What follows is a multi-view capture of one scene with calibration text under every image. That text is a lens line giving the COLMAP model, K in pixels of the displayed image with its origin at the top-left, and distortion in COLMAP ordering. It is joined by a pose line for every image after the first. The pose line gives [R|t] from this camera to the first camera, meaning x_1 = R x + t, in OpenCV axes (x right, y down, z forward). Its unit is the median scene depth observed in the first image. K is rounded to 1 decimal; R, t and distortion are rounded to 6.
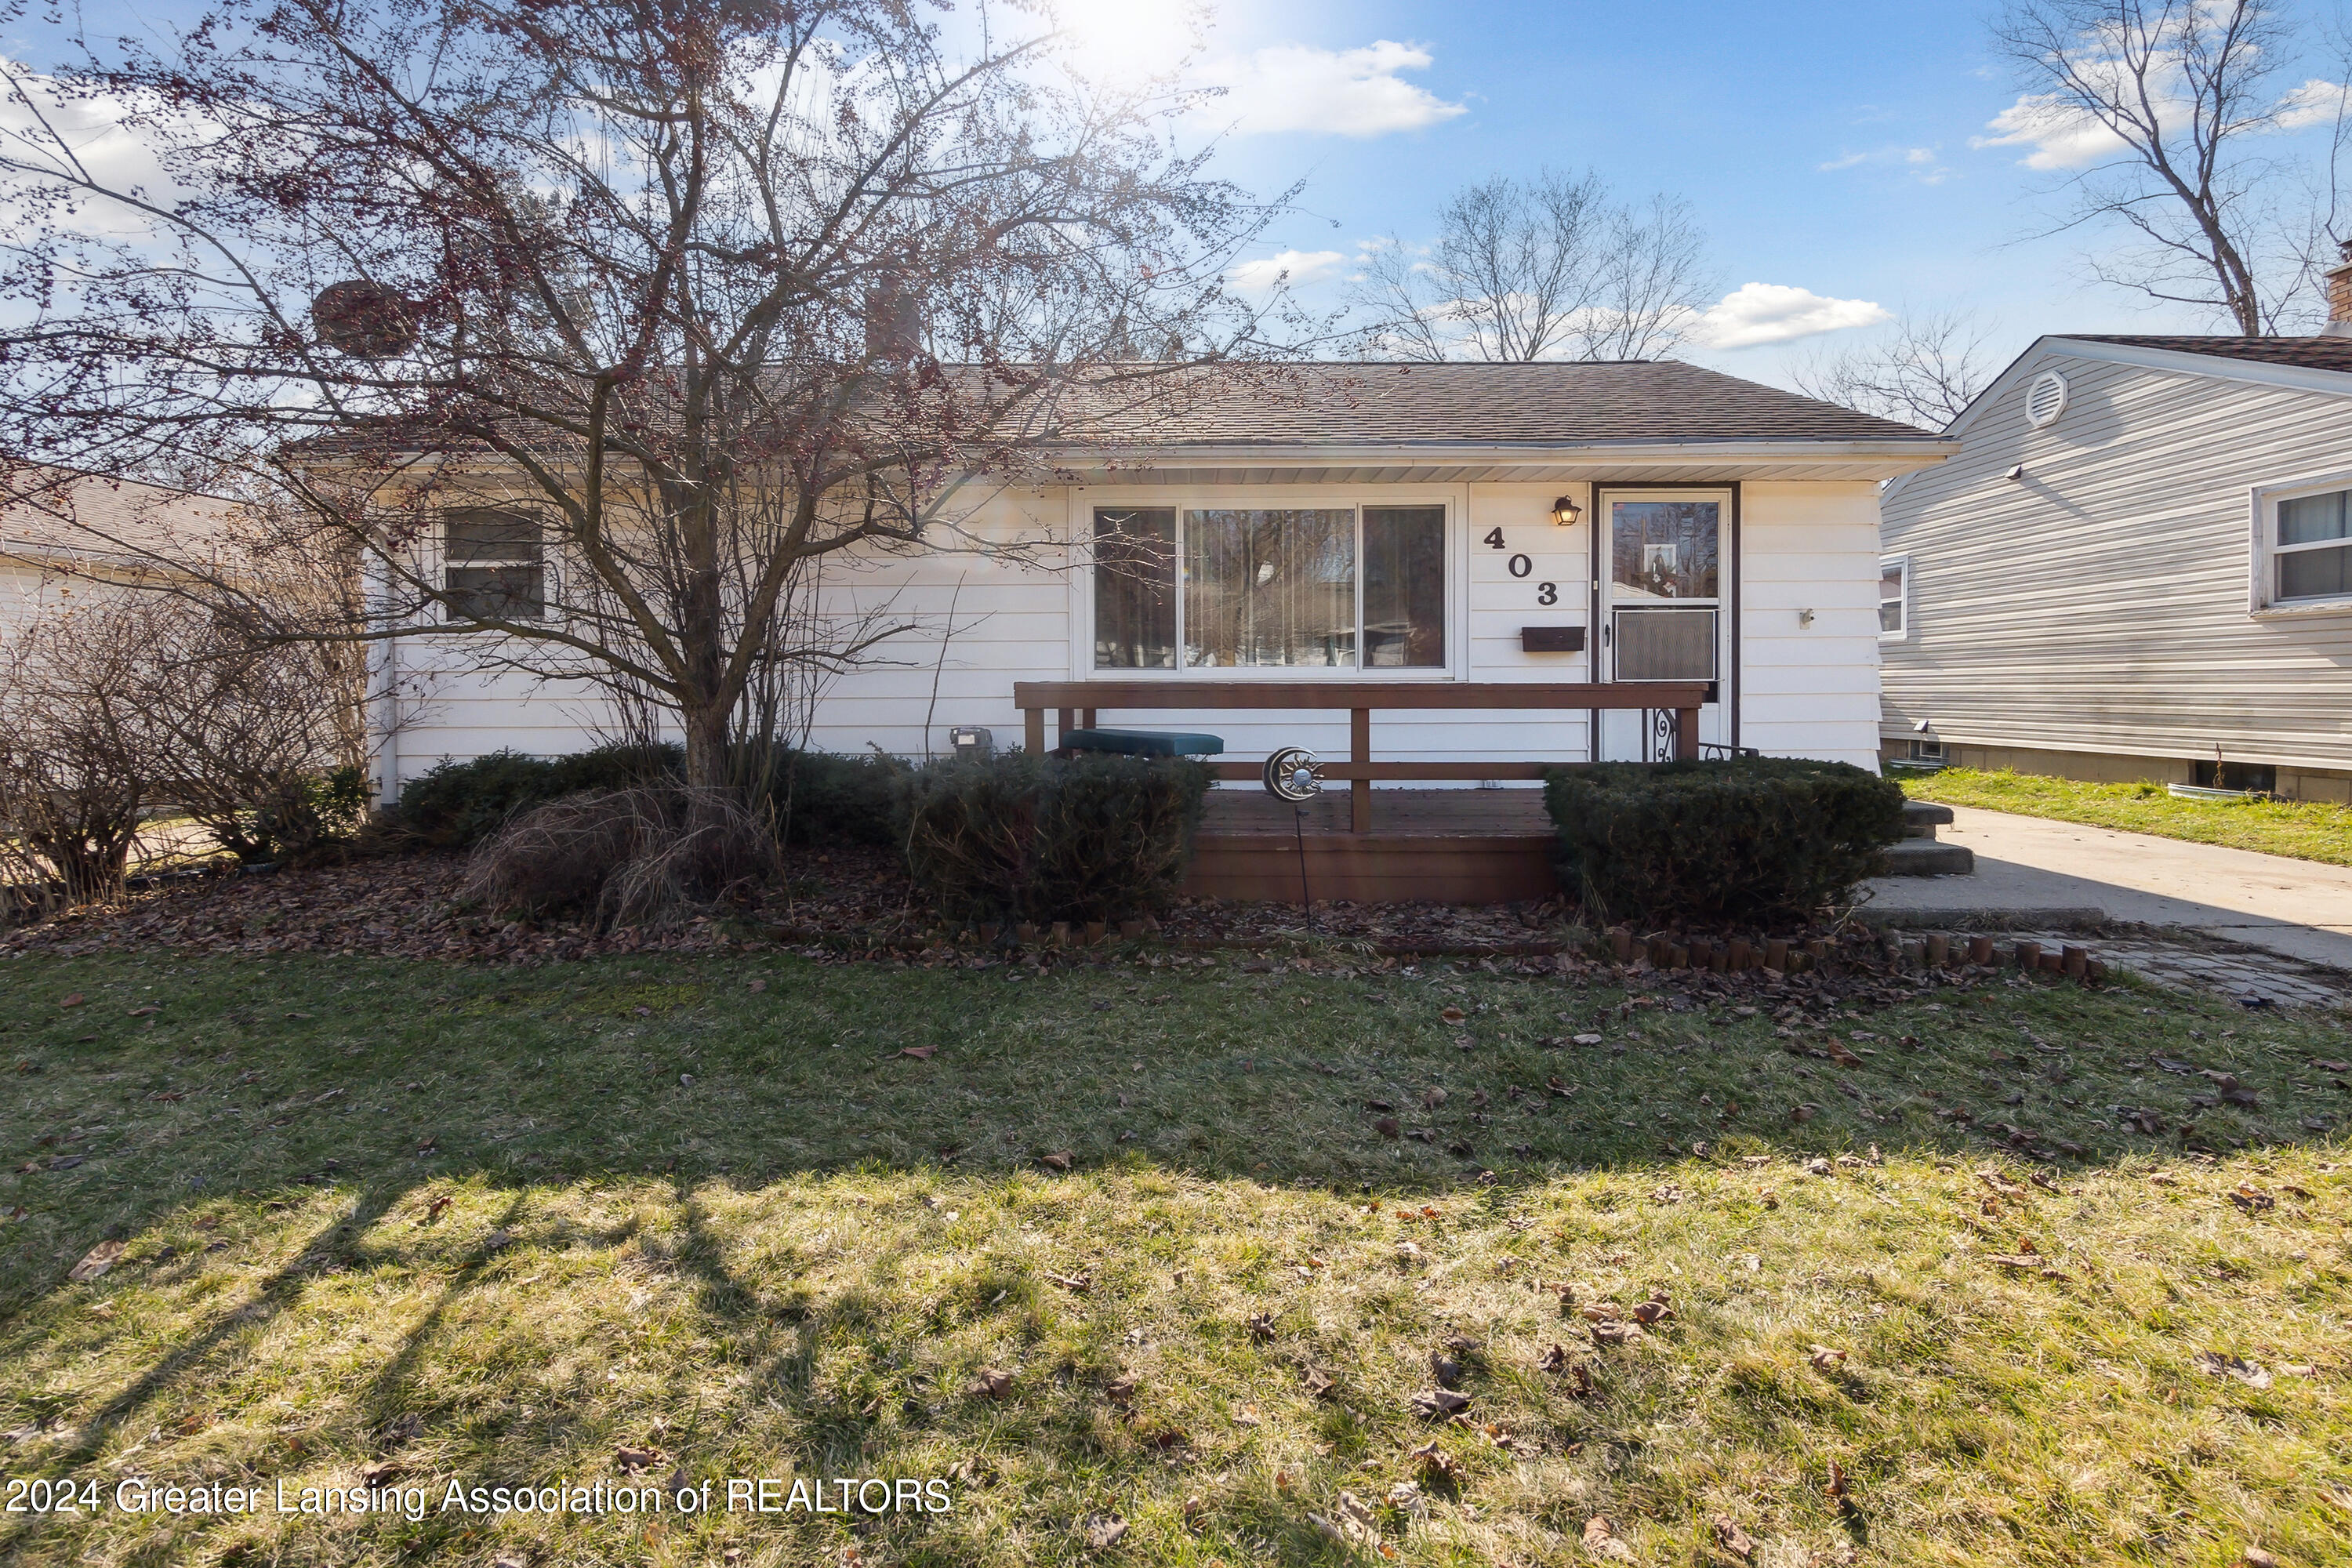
lens RADIAL K [[1046.1, 0, 1178.0], [0, 1046.1, 713.0], [0, 0, 1]] dist [-0.002396, 0.000307]
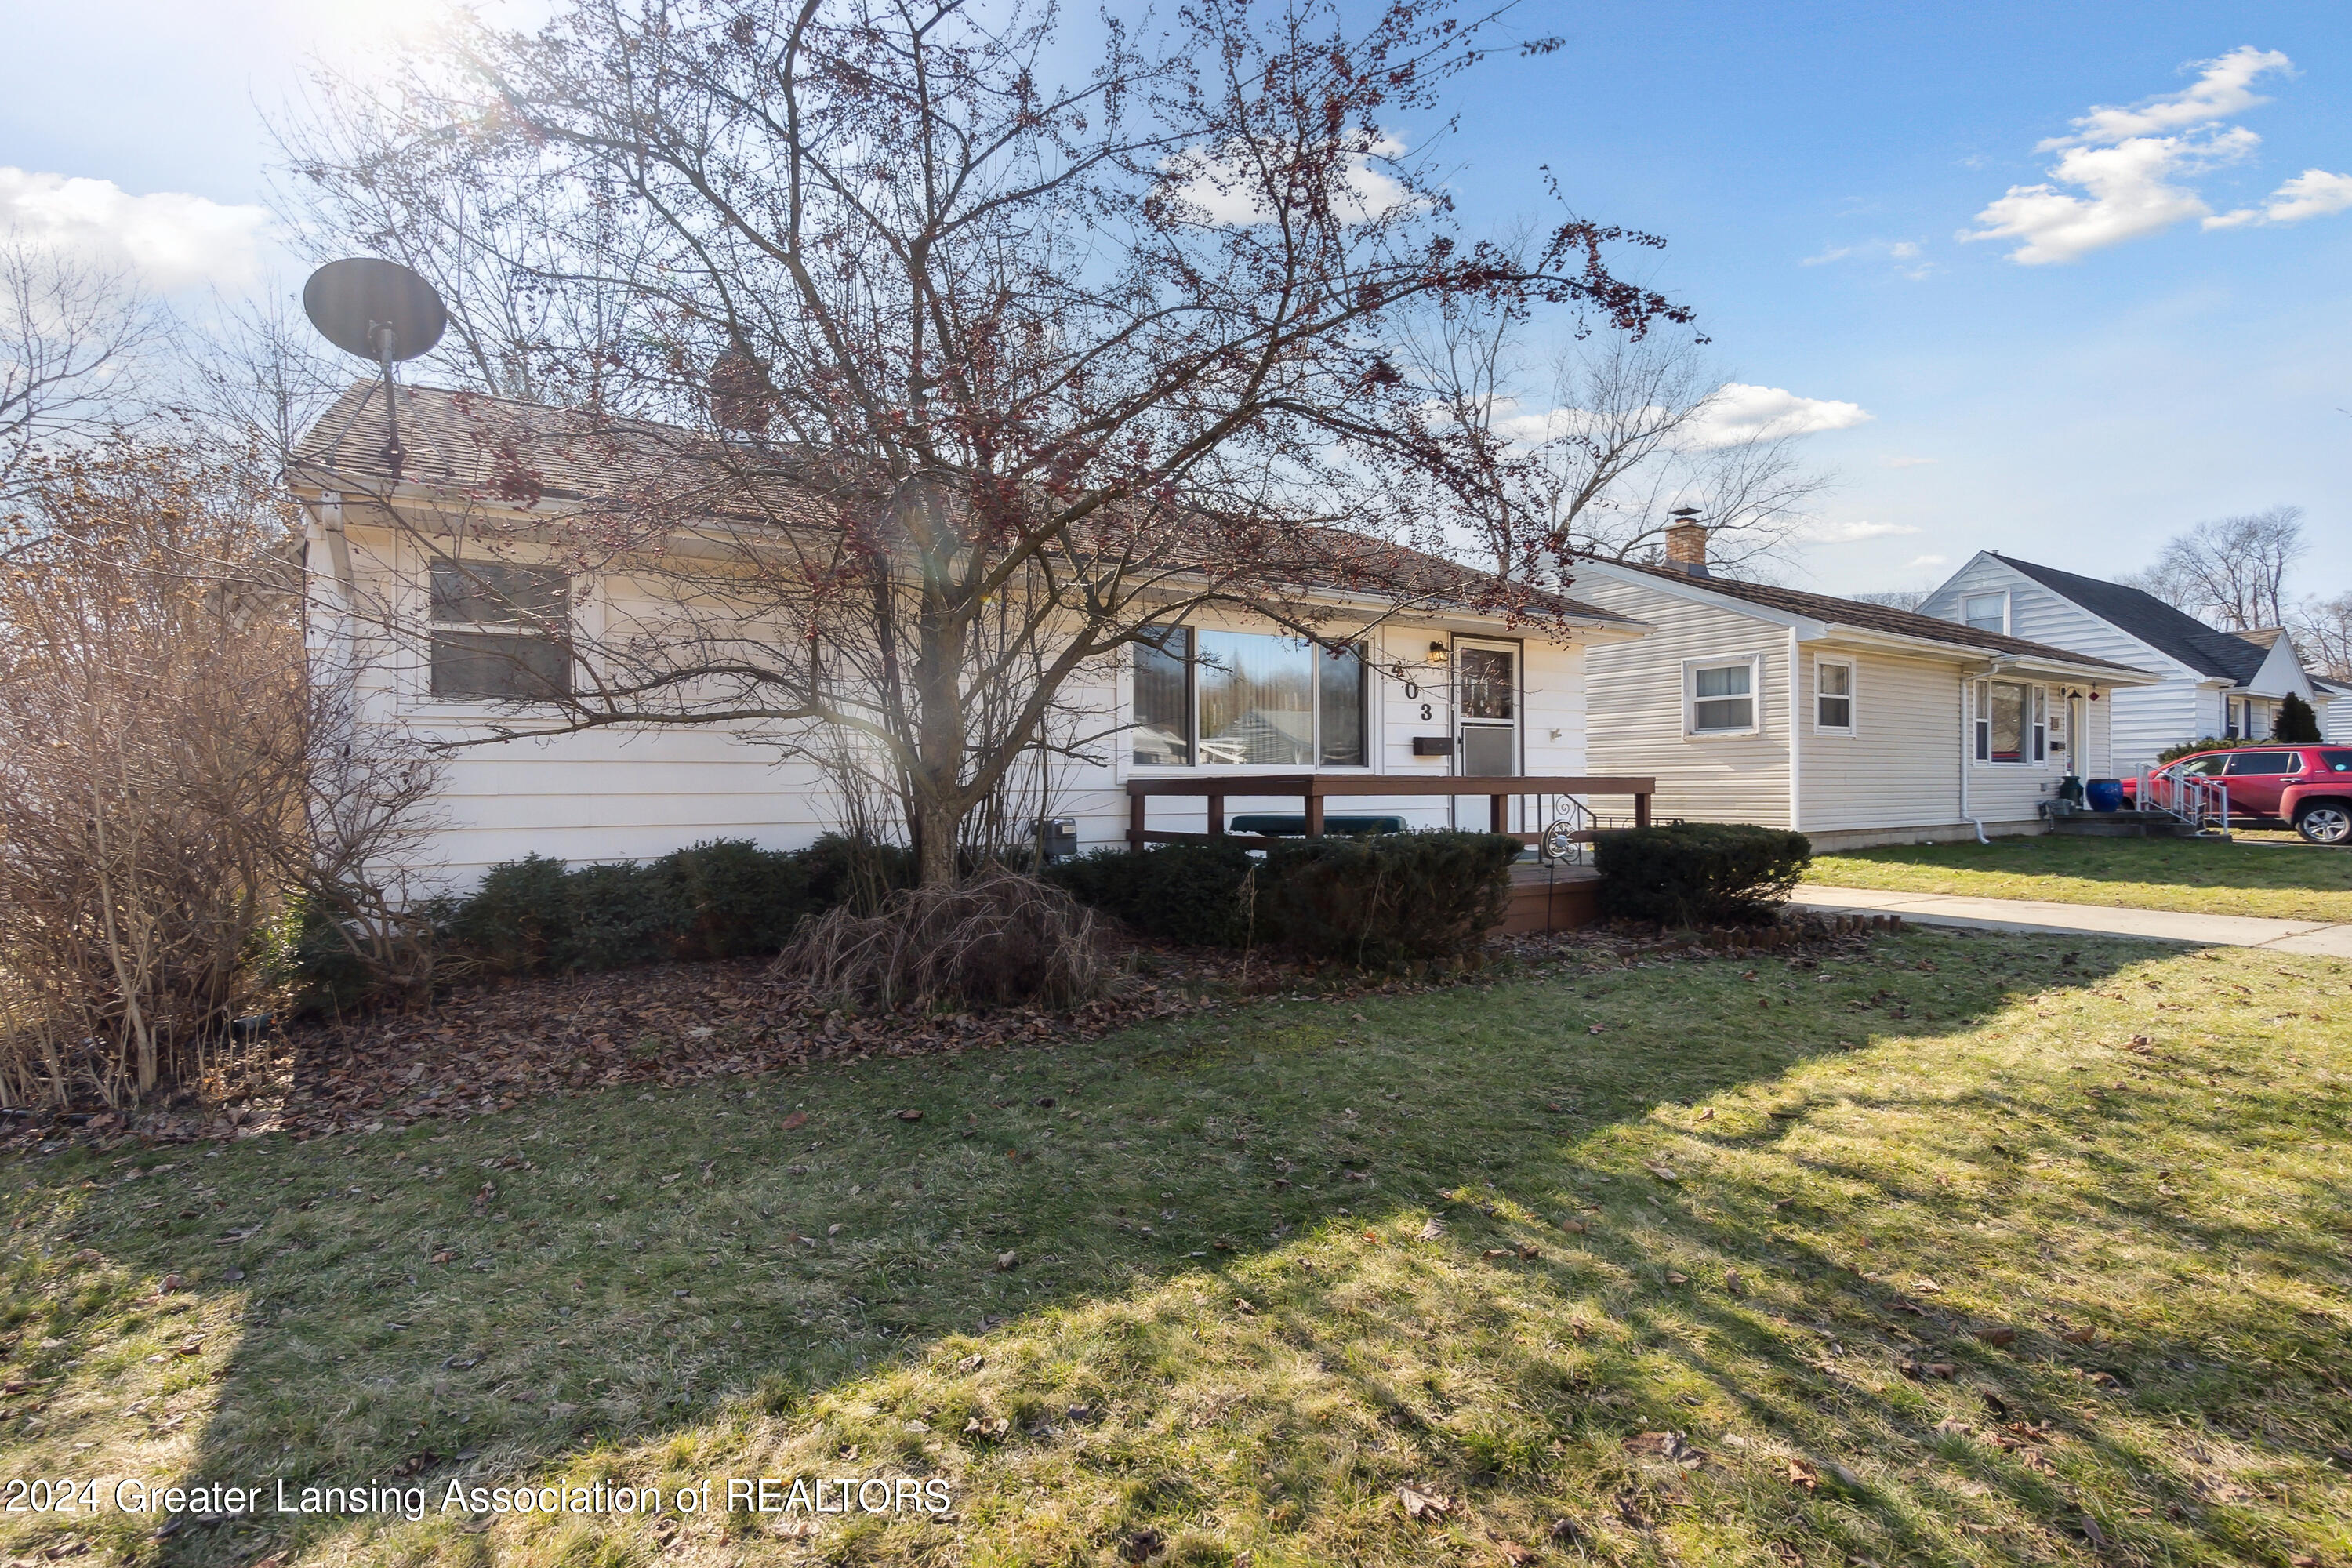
lens RADIAL K [[1039.7, 0, 1177.4], [0, 1039.7, 780.9], [0, 0, 1]] dist [-0.002684, -0.000251]
pose [[0.848367, 0.000875, 0.529408, -0.640439], [0.009996, 0.999794, -0.017670, -0.003626], [-0.529314, 0.020283, 0.848184, 0.023129]]
